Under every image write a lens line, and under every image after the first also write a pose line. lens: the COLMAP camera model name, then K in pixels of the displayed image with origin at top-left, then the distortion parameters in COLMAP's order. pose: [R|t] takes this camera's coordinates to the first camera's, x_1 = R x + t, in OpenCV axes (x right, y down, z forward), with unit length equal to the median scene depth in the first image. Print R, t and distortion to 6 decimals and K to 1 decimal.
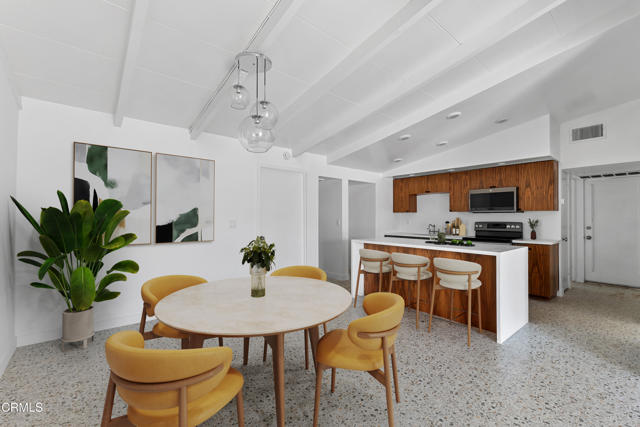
lens RADIAL K [[275.8, 0, 315.2], [0, 275.8, 215.5], [0, 0, 1]] dist [-0.009015, 0.002557]
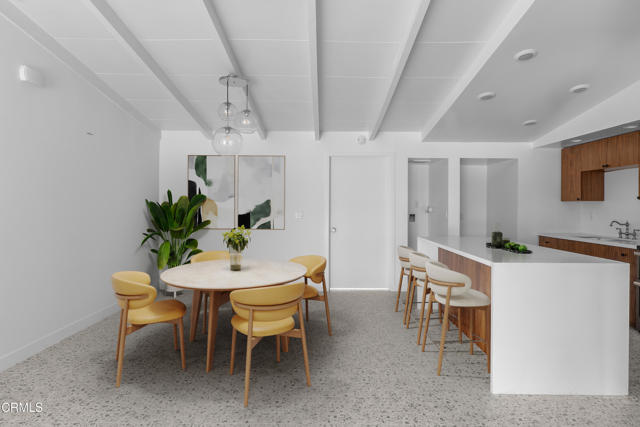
lens RADIAL K [[350.6, 0, 310.6], [0, 350.6, 203.2], [0, 0, 1]] dist [-0.004476, -0.000749]
pose [[0.755716, -0.004372, -0.654885, 0.554727], [0.002424, 0.999990, -0.003879, -0.006257], [0.654895, 0.001344, 0.755719, 0.021689]]
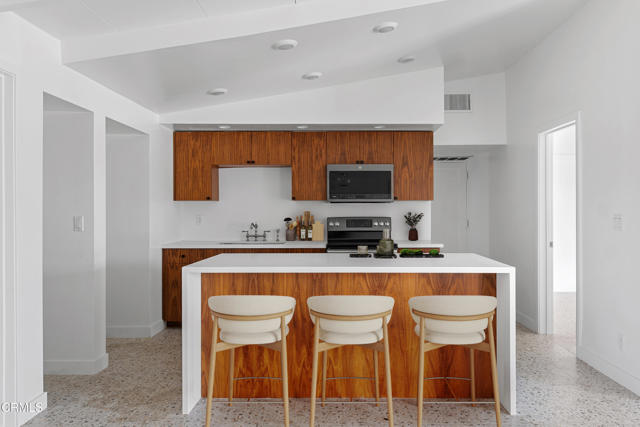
lens RADIAL K [[459.9, 0, 336.2], [0, 459.9, 211.1], [0, 0, 1]] dist [0.000050, 0.001506]
pose [[0.632535, -0.006714, 0.774503, -0.235299], [-0.001864, 0.999946, 0.010191, -0.001134], [-0.774530, -0.007890, 0.632489, 0.406070]]
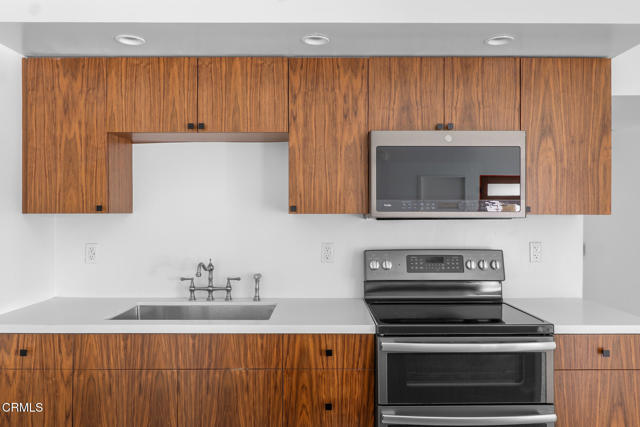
lens RADIAL K [[487.3, 0, 322.9], [0, 487.3, 213.5], [0, 0, 1]] dist [0.012283, -0.013171]
pose [[0.629238, -0.006395, 0.777186, 0.200369], [-0.004618, 0.999918, 0.011967, -0.023325], [-0.777199, -0.011119, 0.629157, 0.862014]]
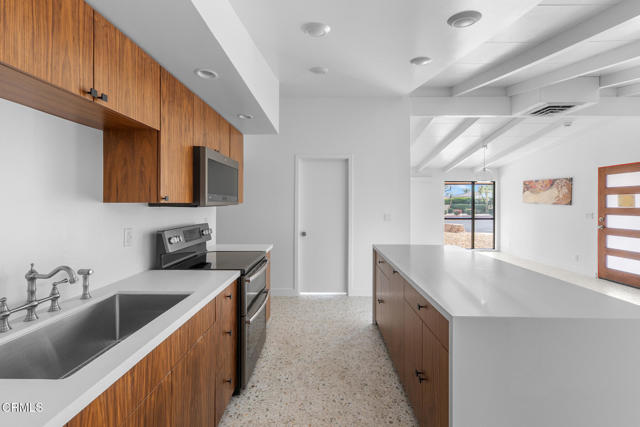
lens RADIAL K [[275.8, 0, 330.5], [0, 275.8, 204.8], [0, 0, 1]] dist [-0.009015, 0.002557]
pose [[-0.801502, -0.020651, 0.597636, 0.216194], [-0.021582, 0.999751, 0.005602, -0.020601], [-0.597603, -0.008408, -0.801748, 1.391126]]
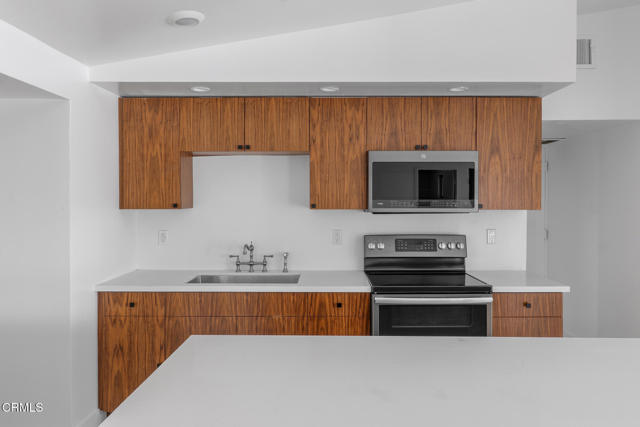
lens RADIAL K [[487.3, 0, 320.7], [0, 487.3, 205.6], [0, 0, 1]] dist [0.012283, -0.013171]
pose [[0.639129, -0.018460, 0.768878, 0.022150], [-0.003477, 0.999632, 0.026890, -0.043071], [-0.769091, -0.019859, 0.638830, 0.732966]]
